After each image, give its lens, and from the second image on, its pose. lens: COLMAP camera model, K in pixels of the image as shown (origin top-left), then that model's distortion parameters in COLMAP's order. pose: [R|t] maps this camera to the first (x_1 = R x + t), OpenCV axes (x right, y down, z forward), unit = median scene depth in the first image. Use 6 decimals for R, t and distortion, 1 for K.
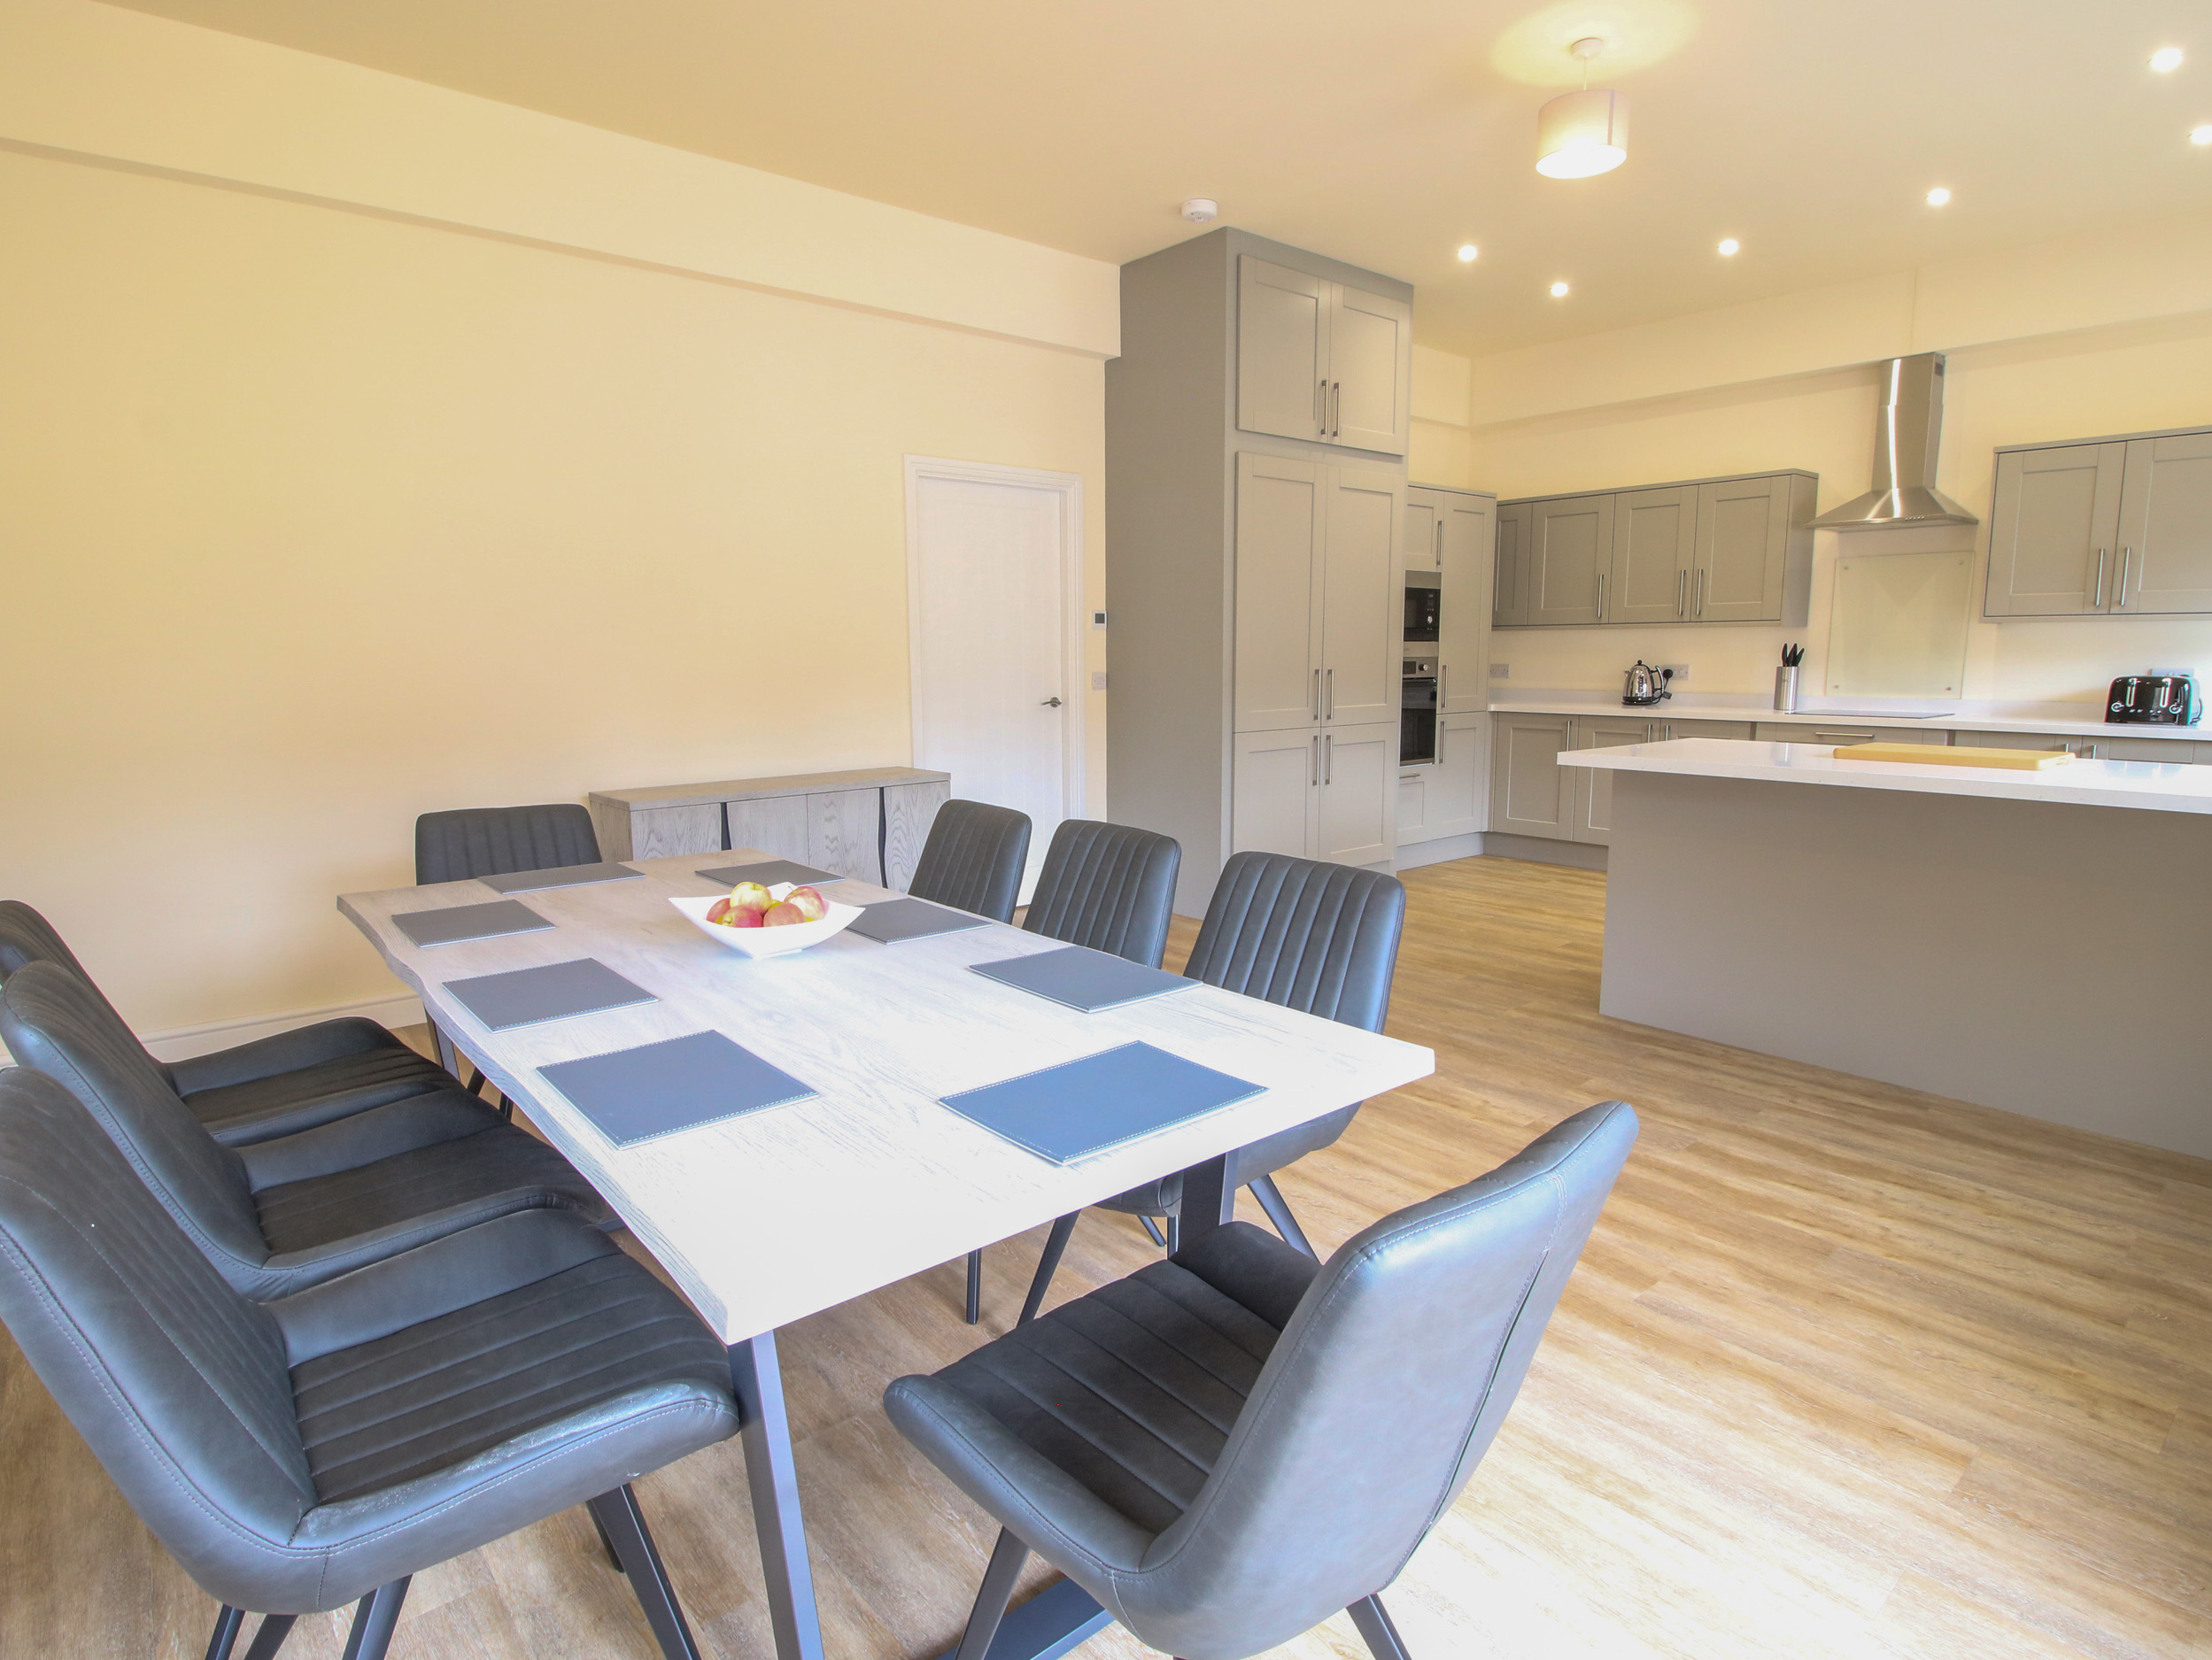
lens RADIAL K [[1170.3, 0, 1083.9], [0, 1170.3, 815.8], [0, 0, 1]] dist [-0.003231, -0.006843]
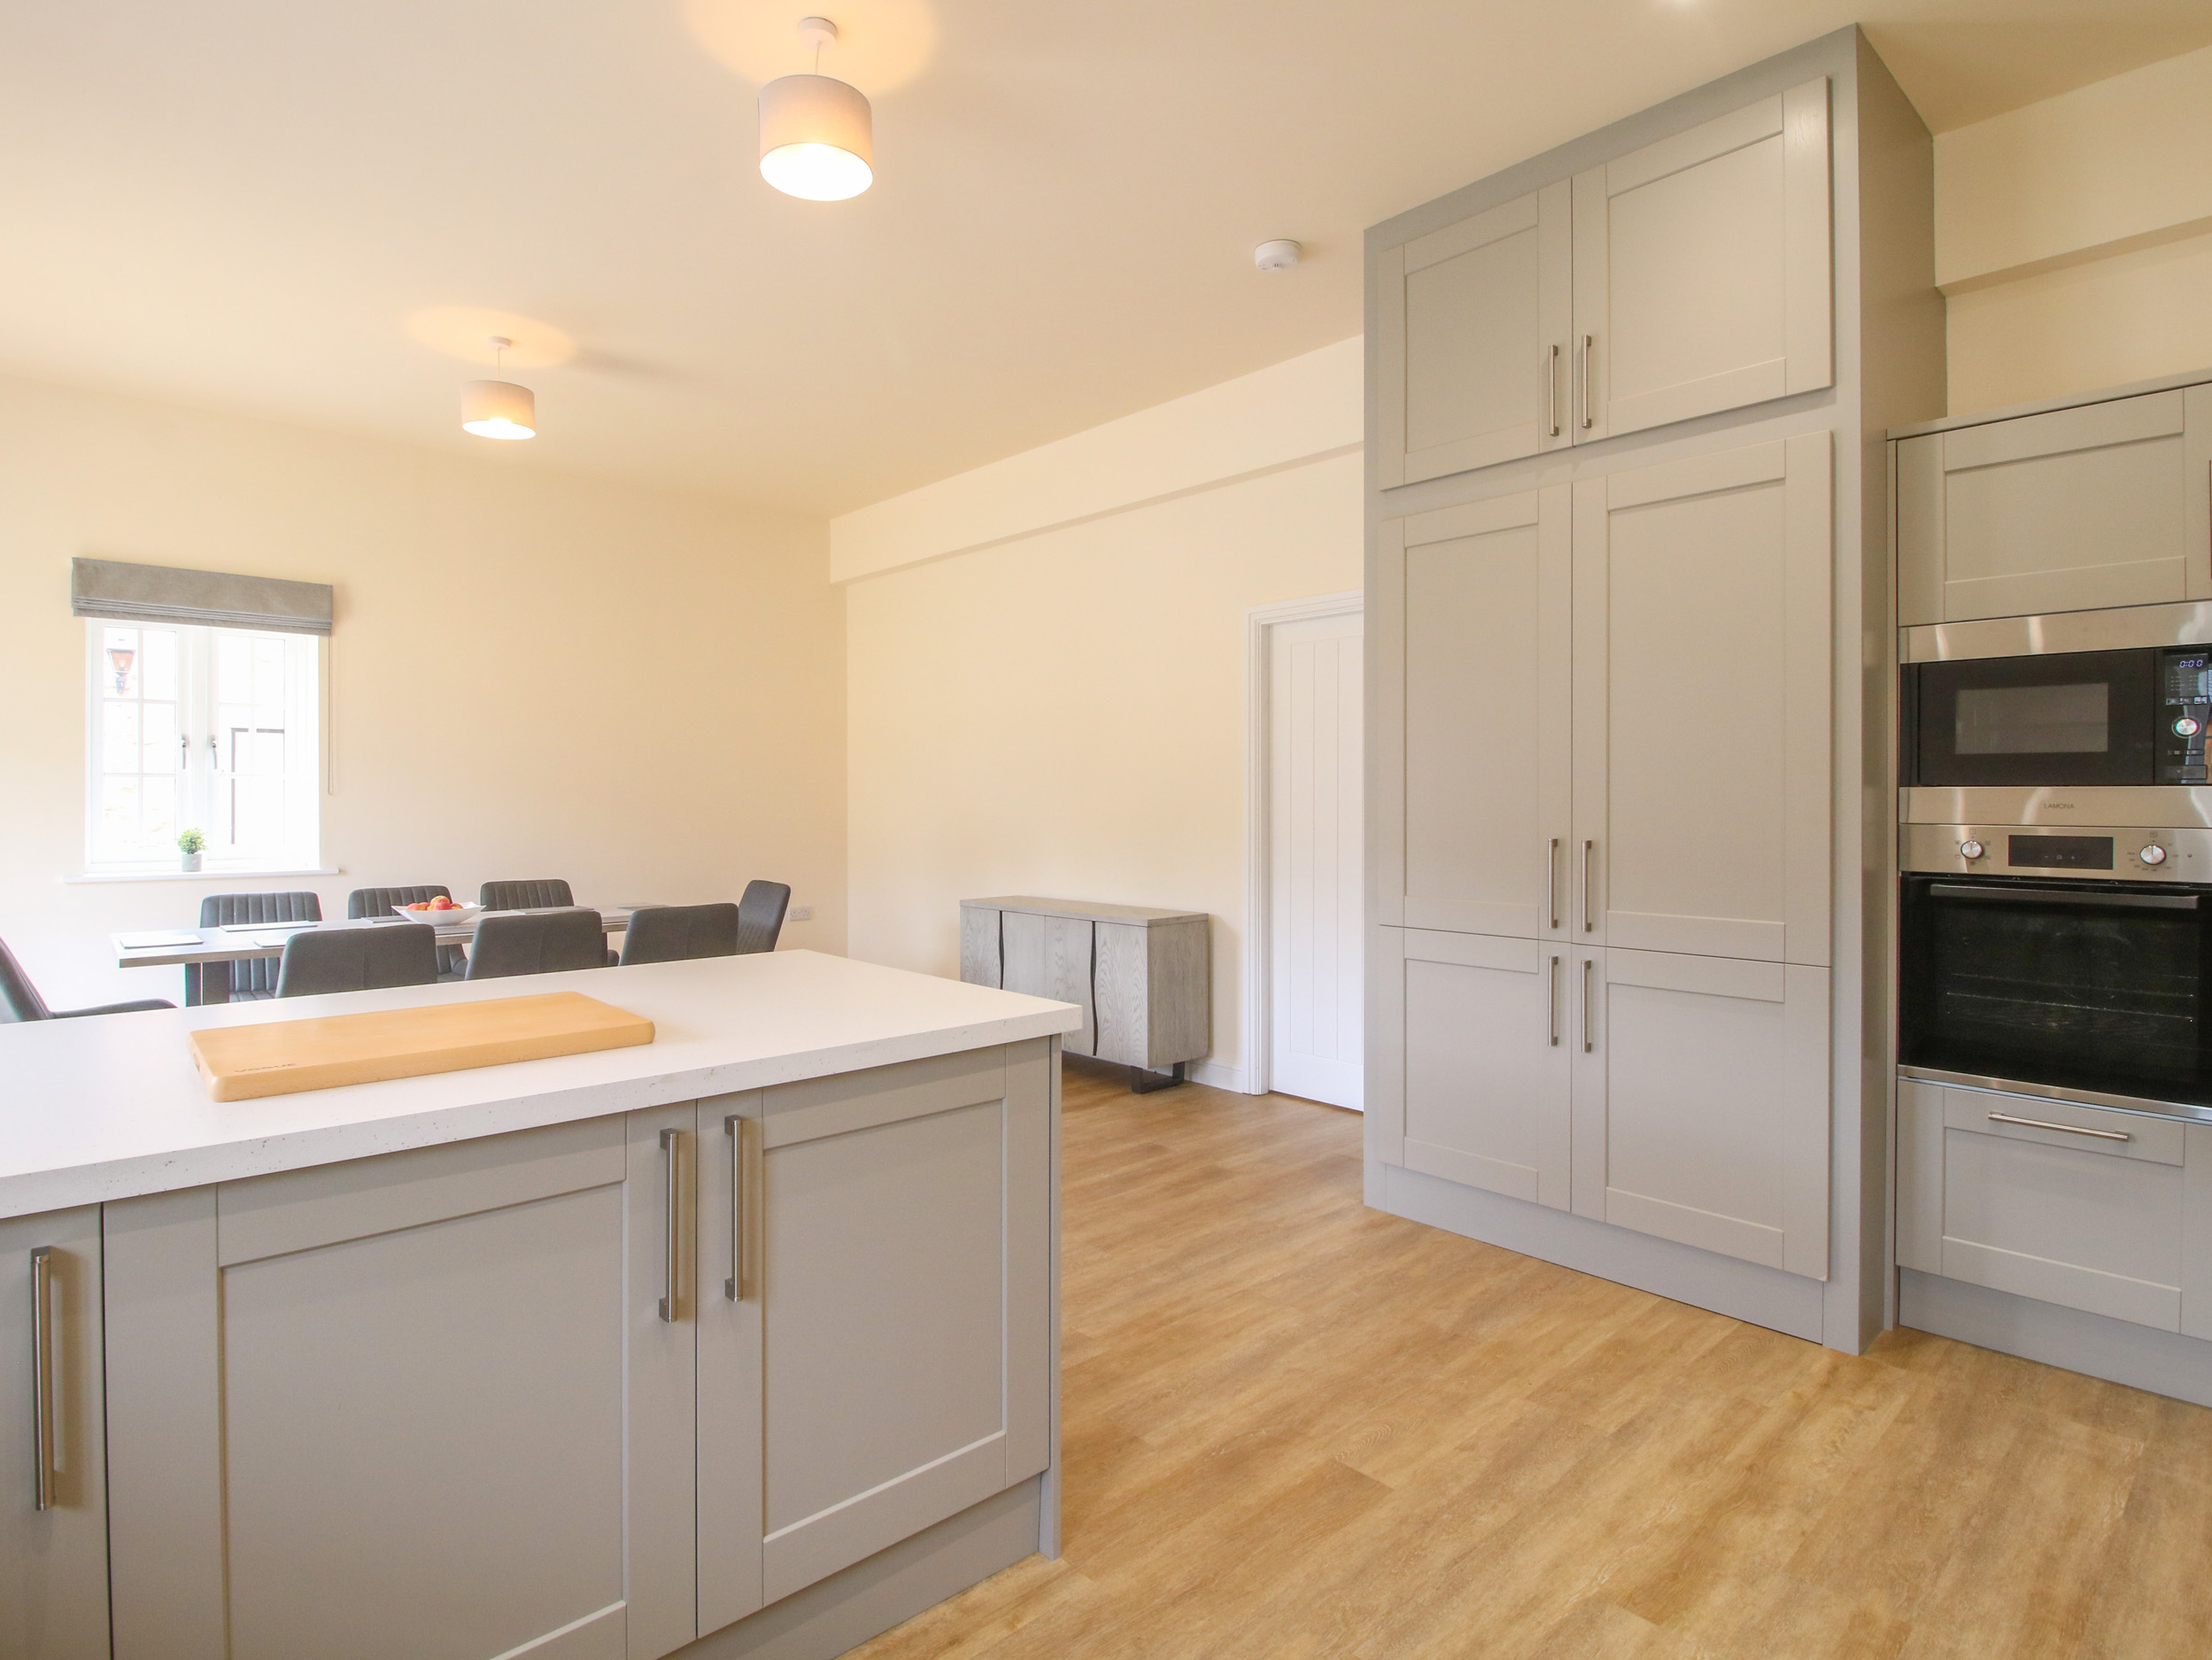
lens RADIAL K [[1117.6, 0, 1074.6], [0, 1117.6, 806.9], [0, 0, 1]] dist [-0.005389, -0.002367]
pose [[0.043046, 0.012653, -0.998993, 0.653862], [-0.140646, 0.990039, 0.006480, -0.100131], [0.989124, 0.140225, 0.044396, 0.670374]]
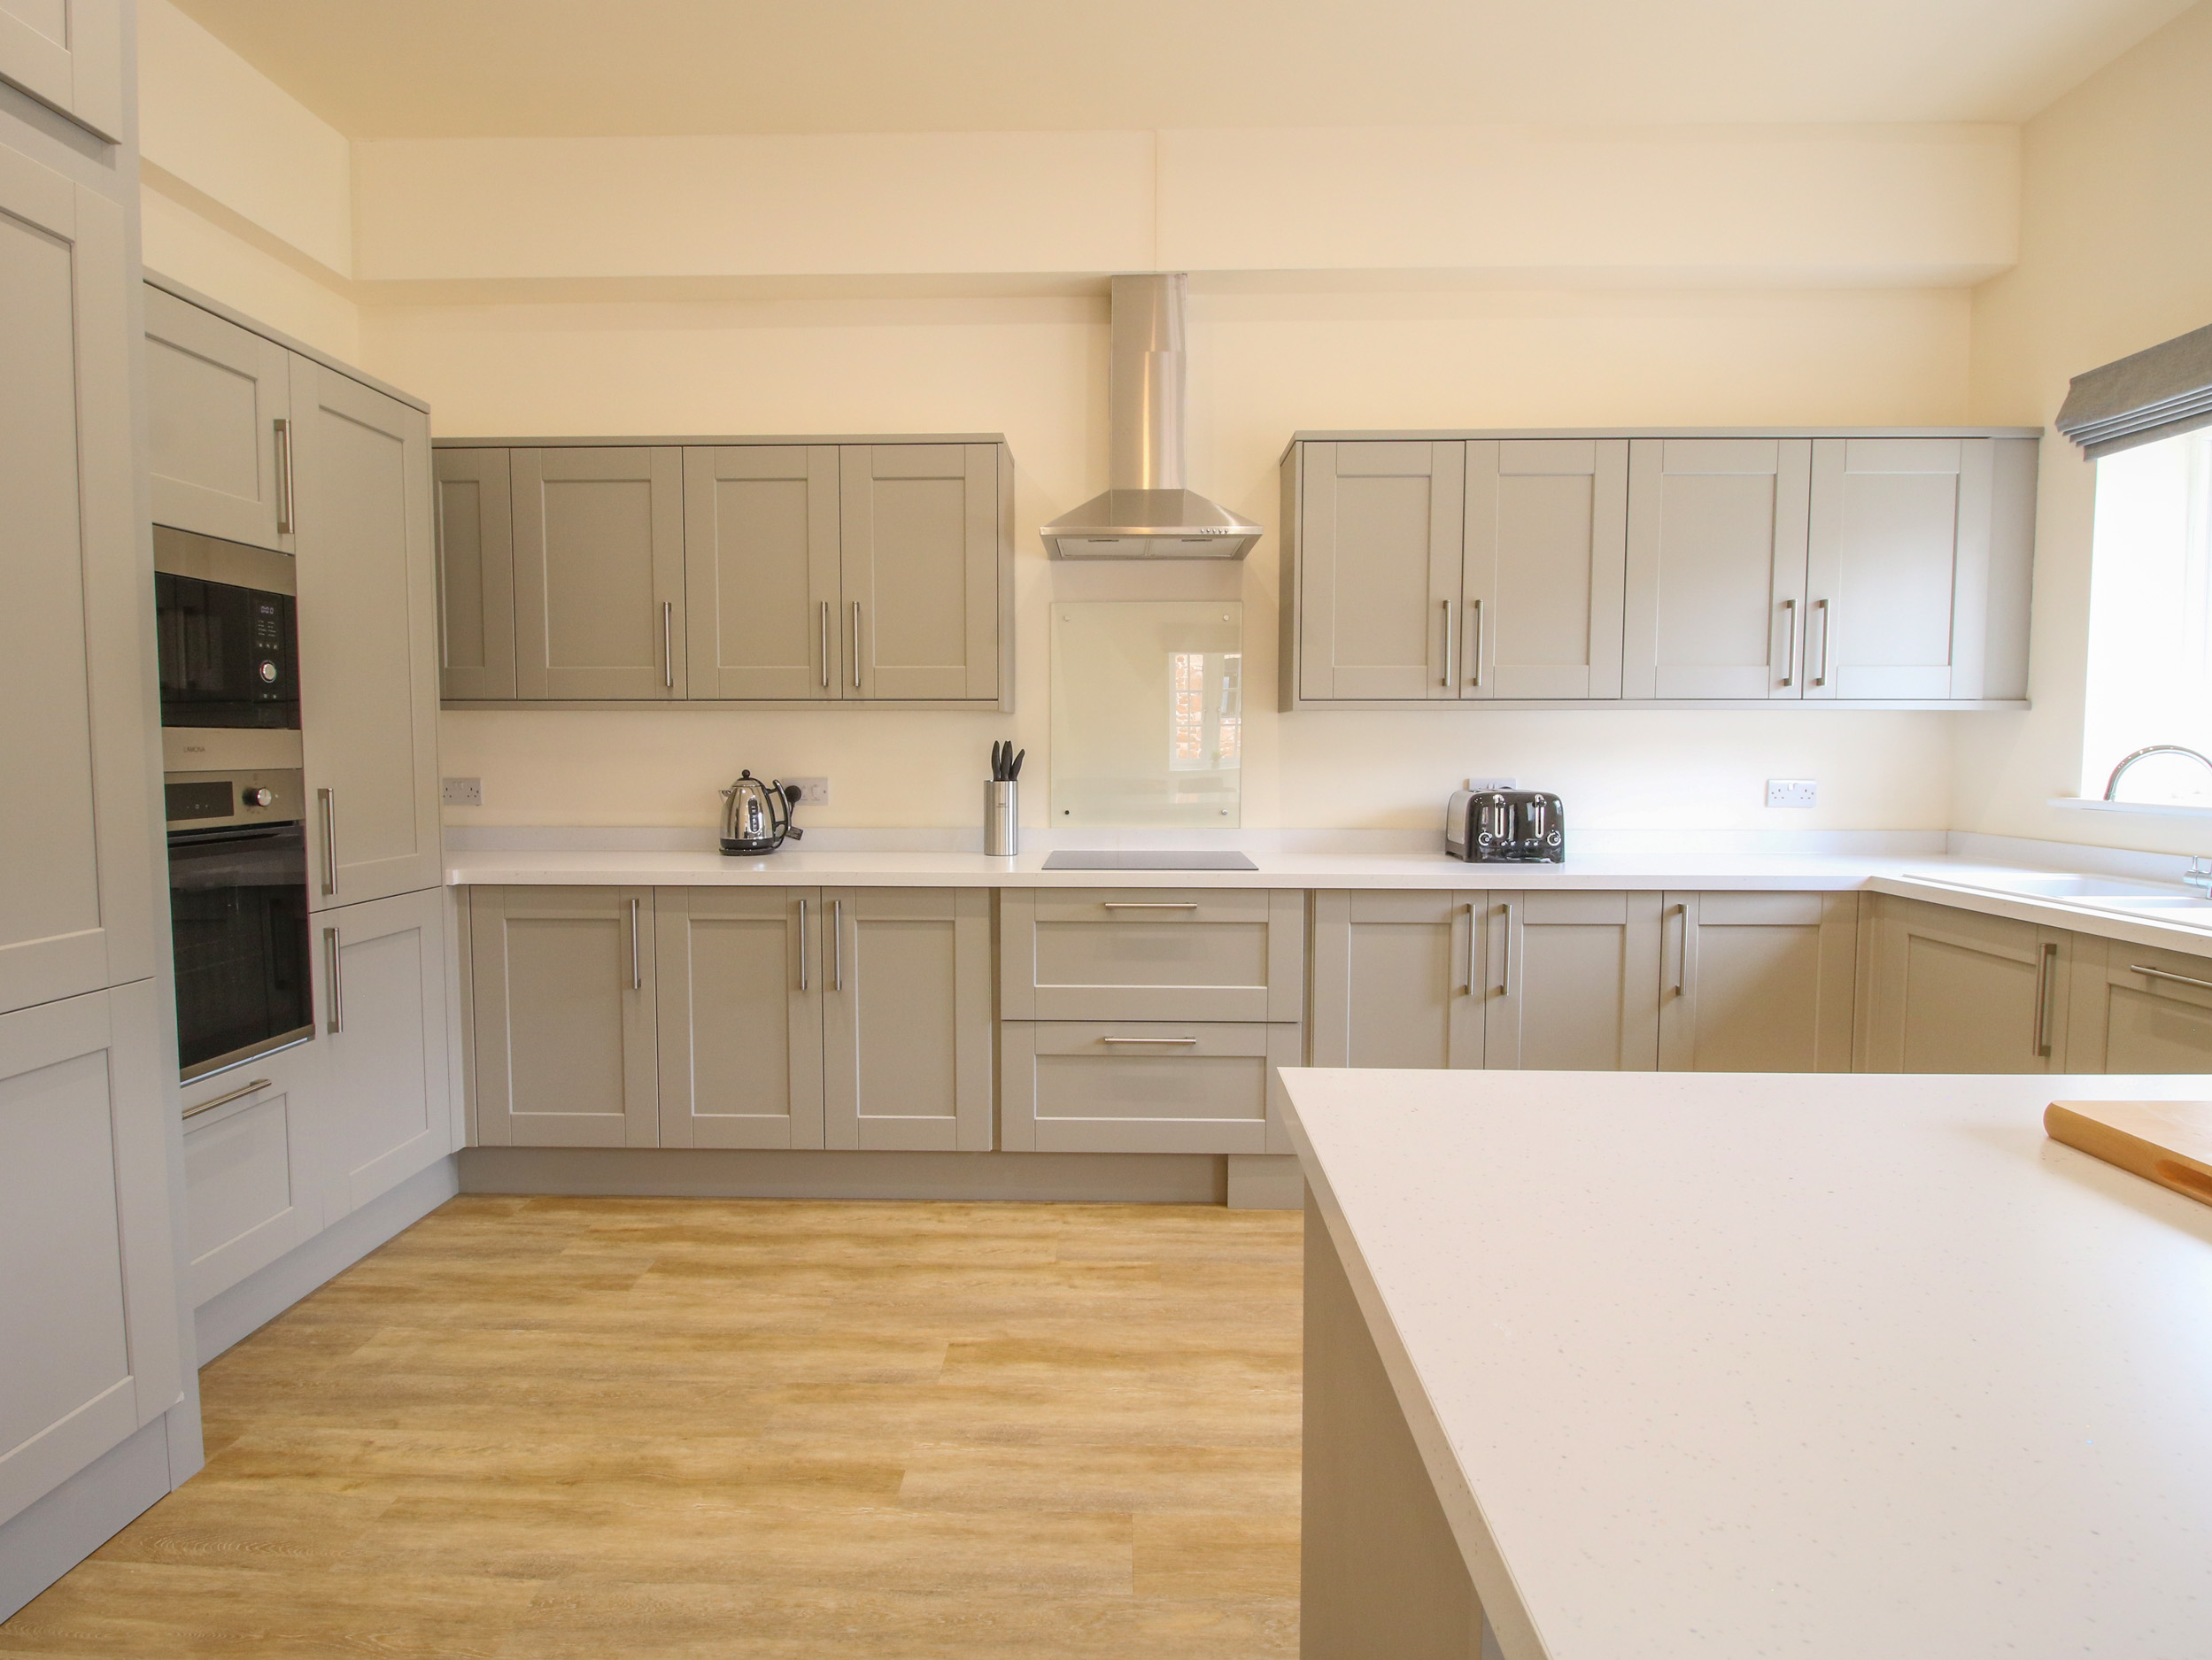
lens RADIAL K [[1170.3, 0, 1083.9], [0, 1170.3, 815.8], [0, 0, 1]] dist [-0.003231, -0.006843]
pose [[0.663246, -0.039406, 0.747364, 0.195100], [0.100468, 0.994262, -0.036736, -0.084389], [-0.741627, 0.099451, 0.663399, 0.582701]]
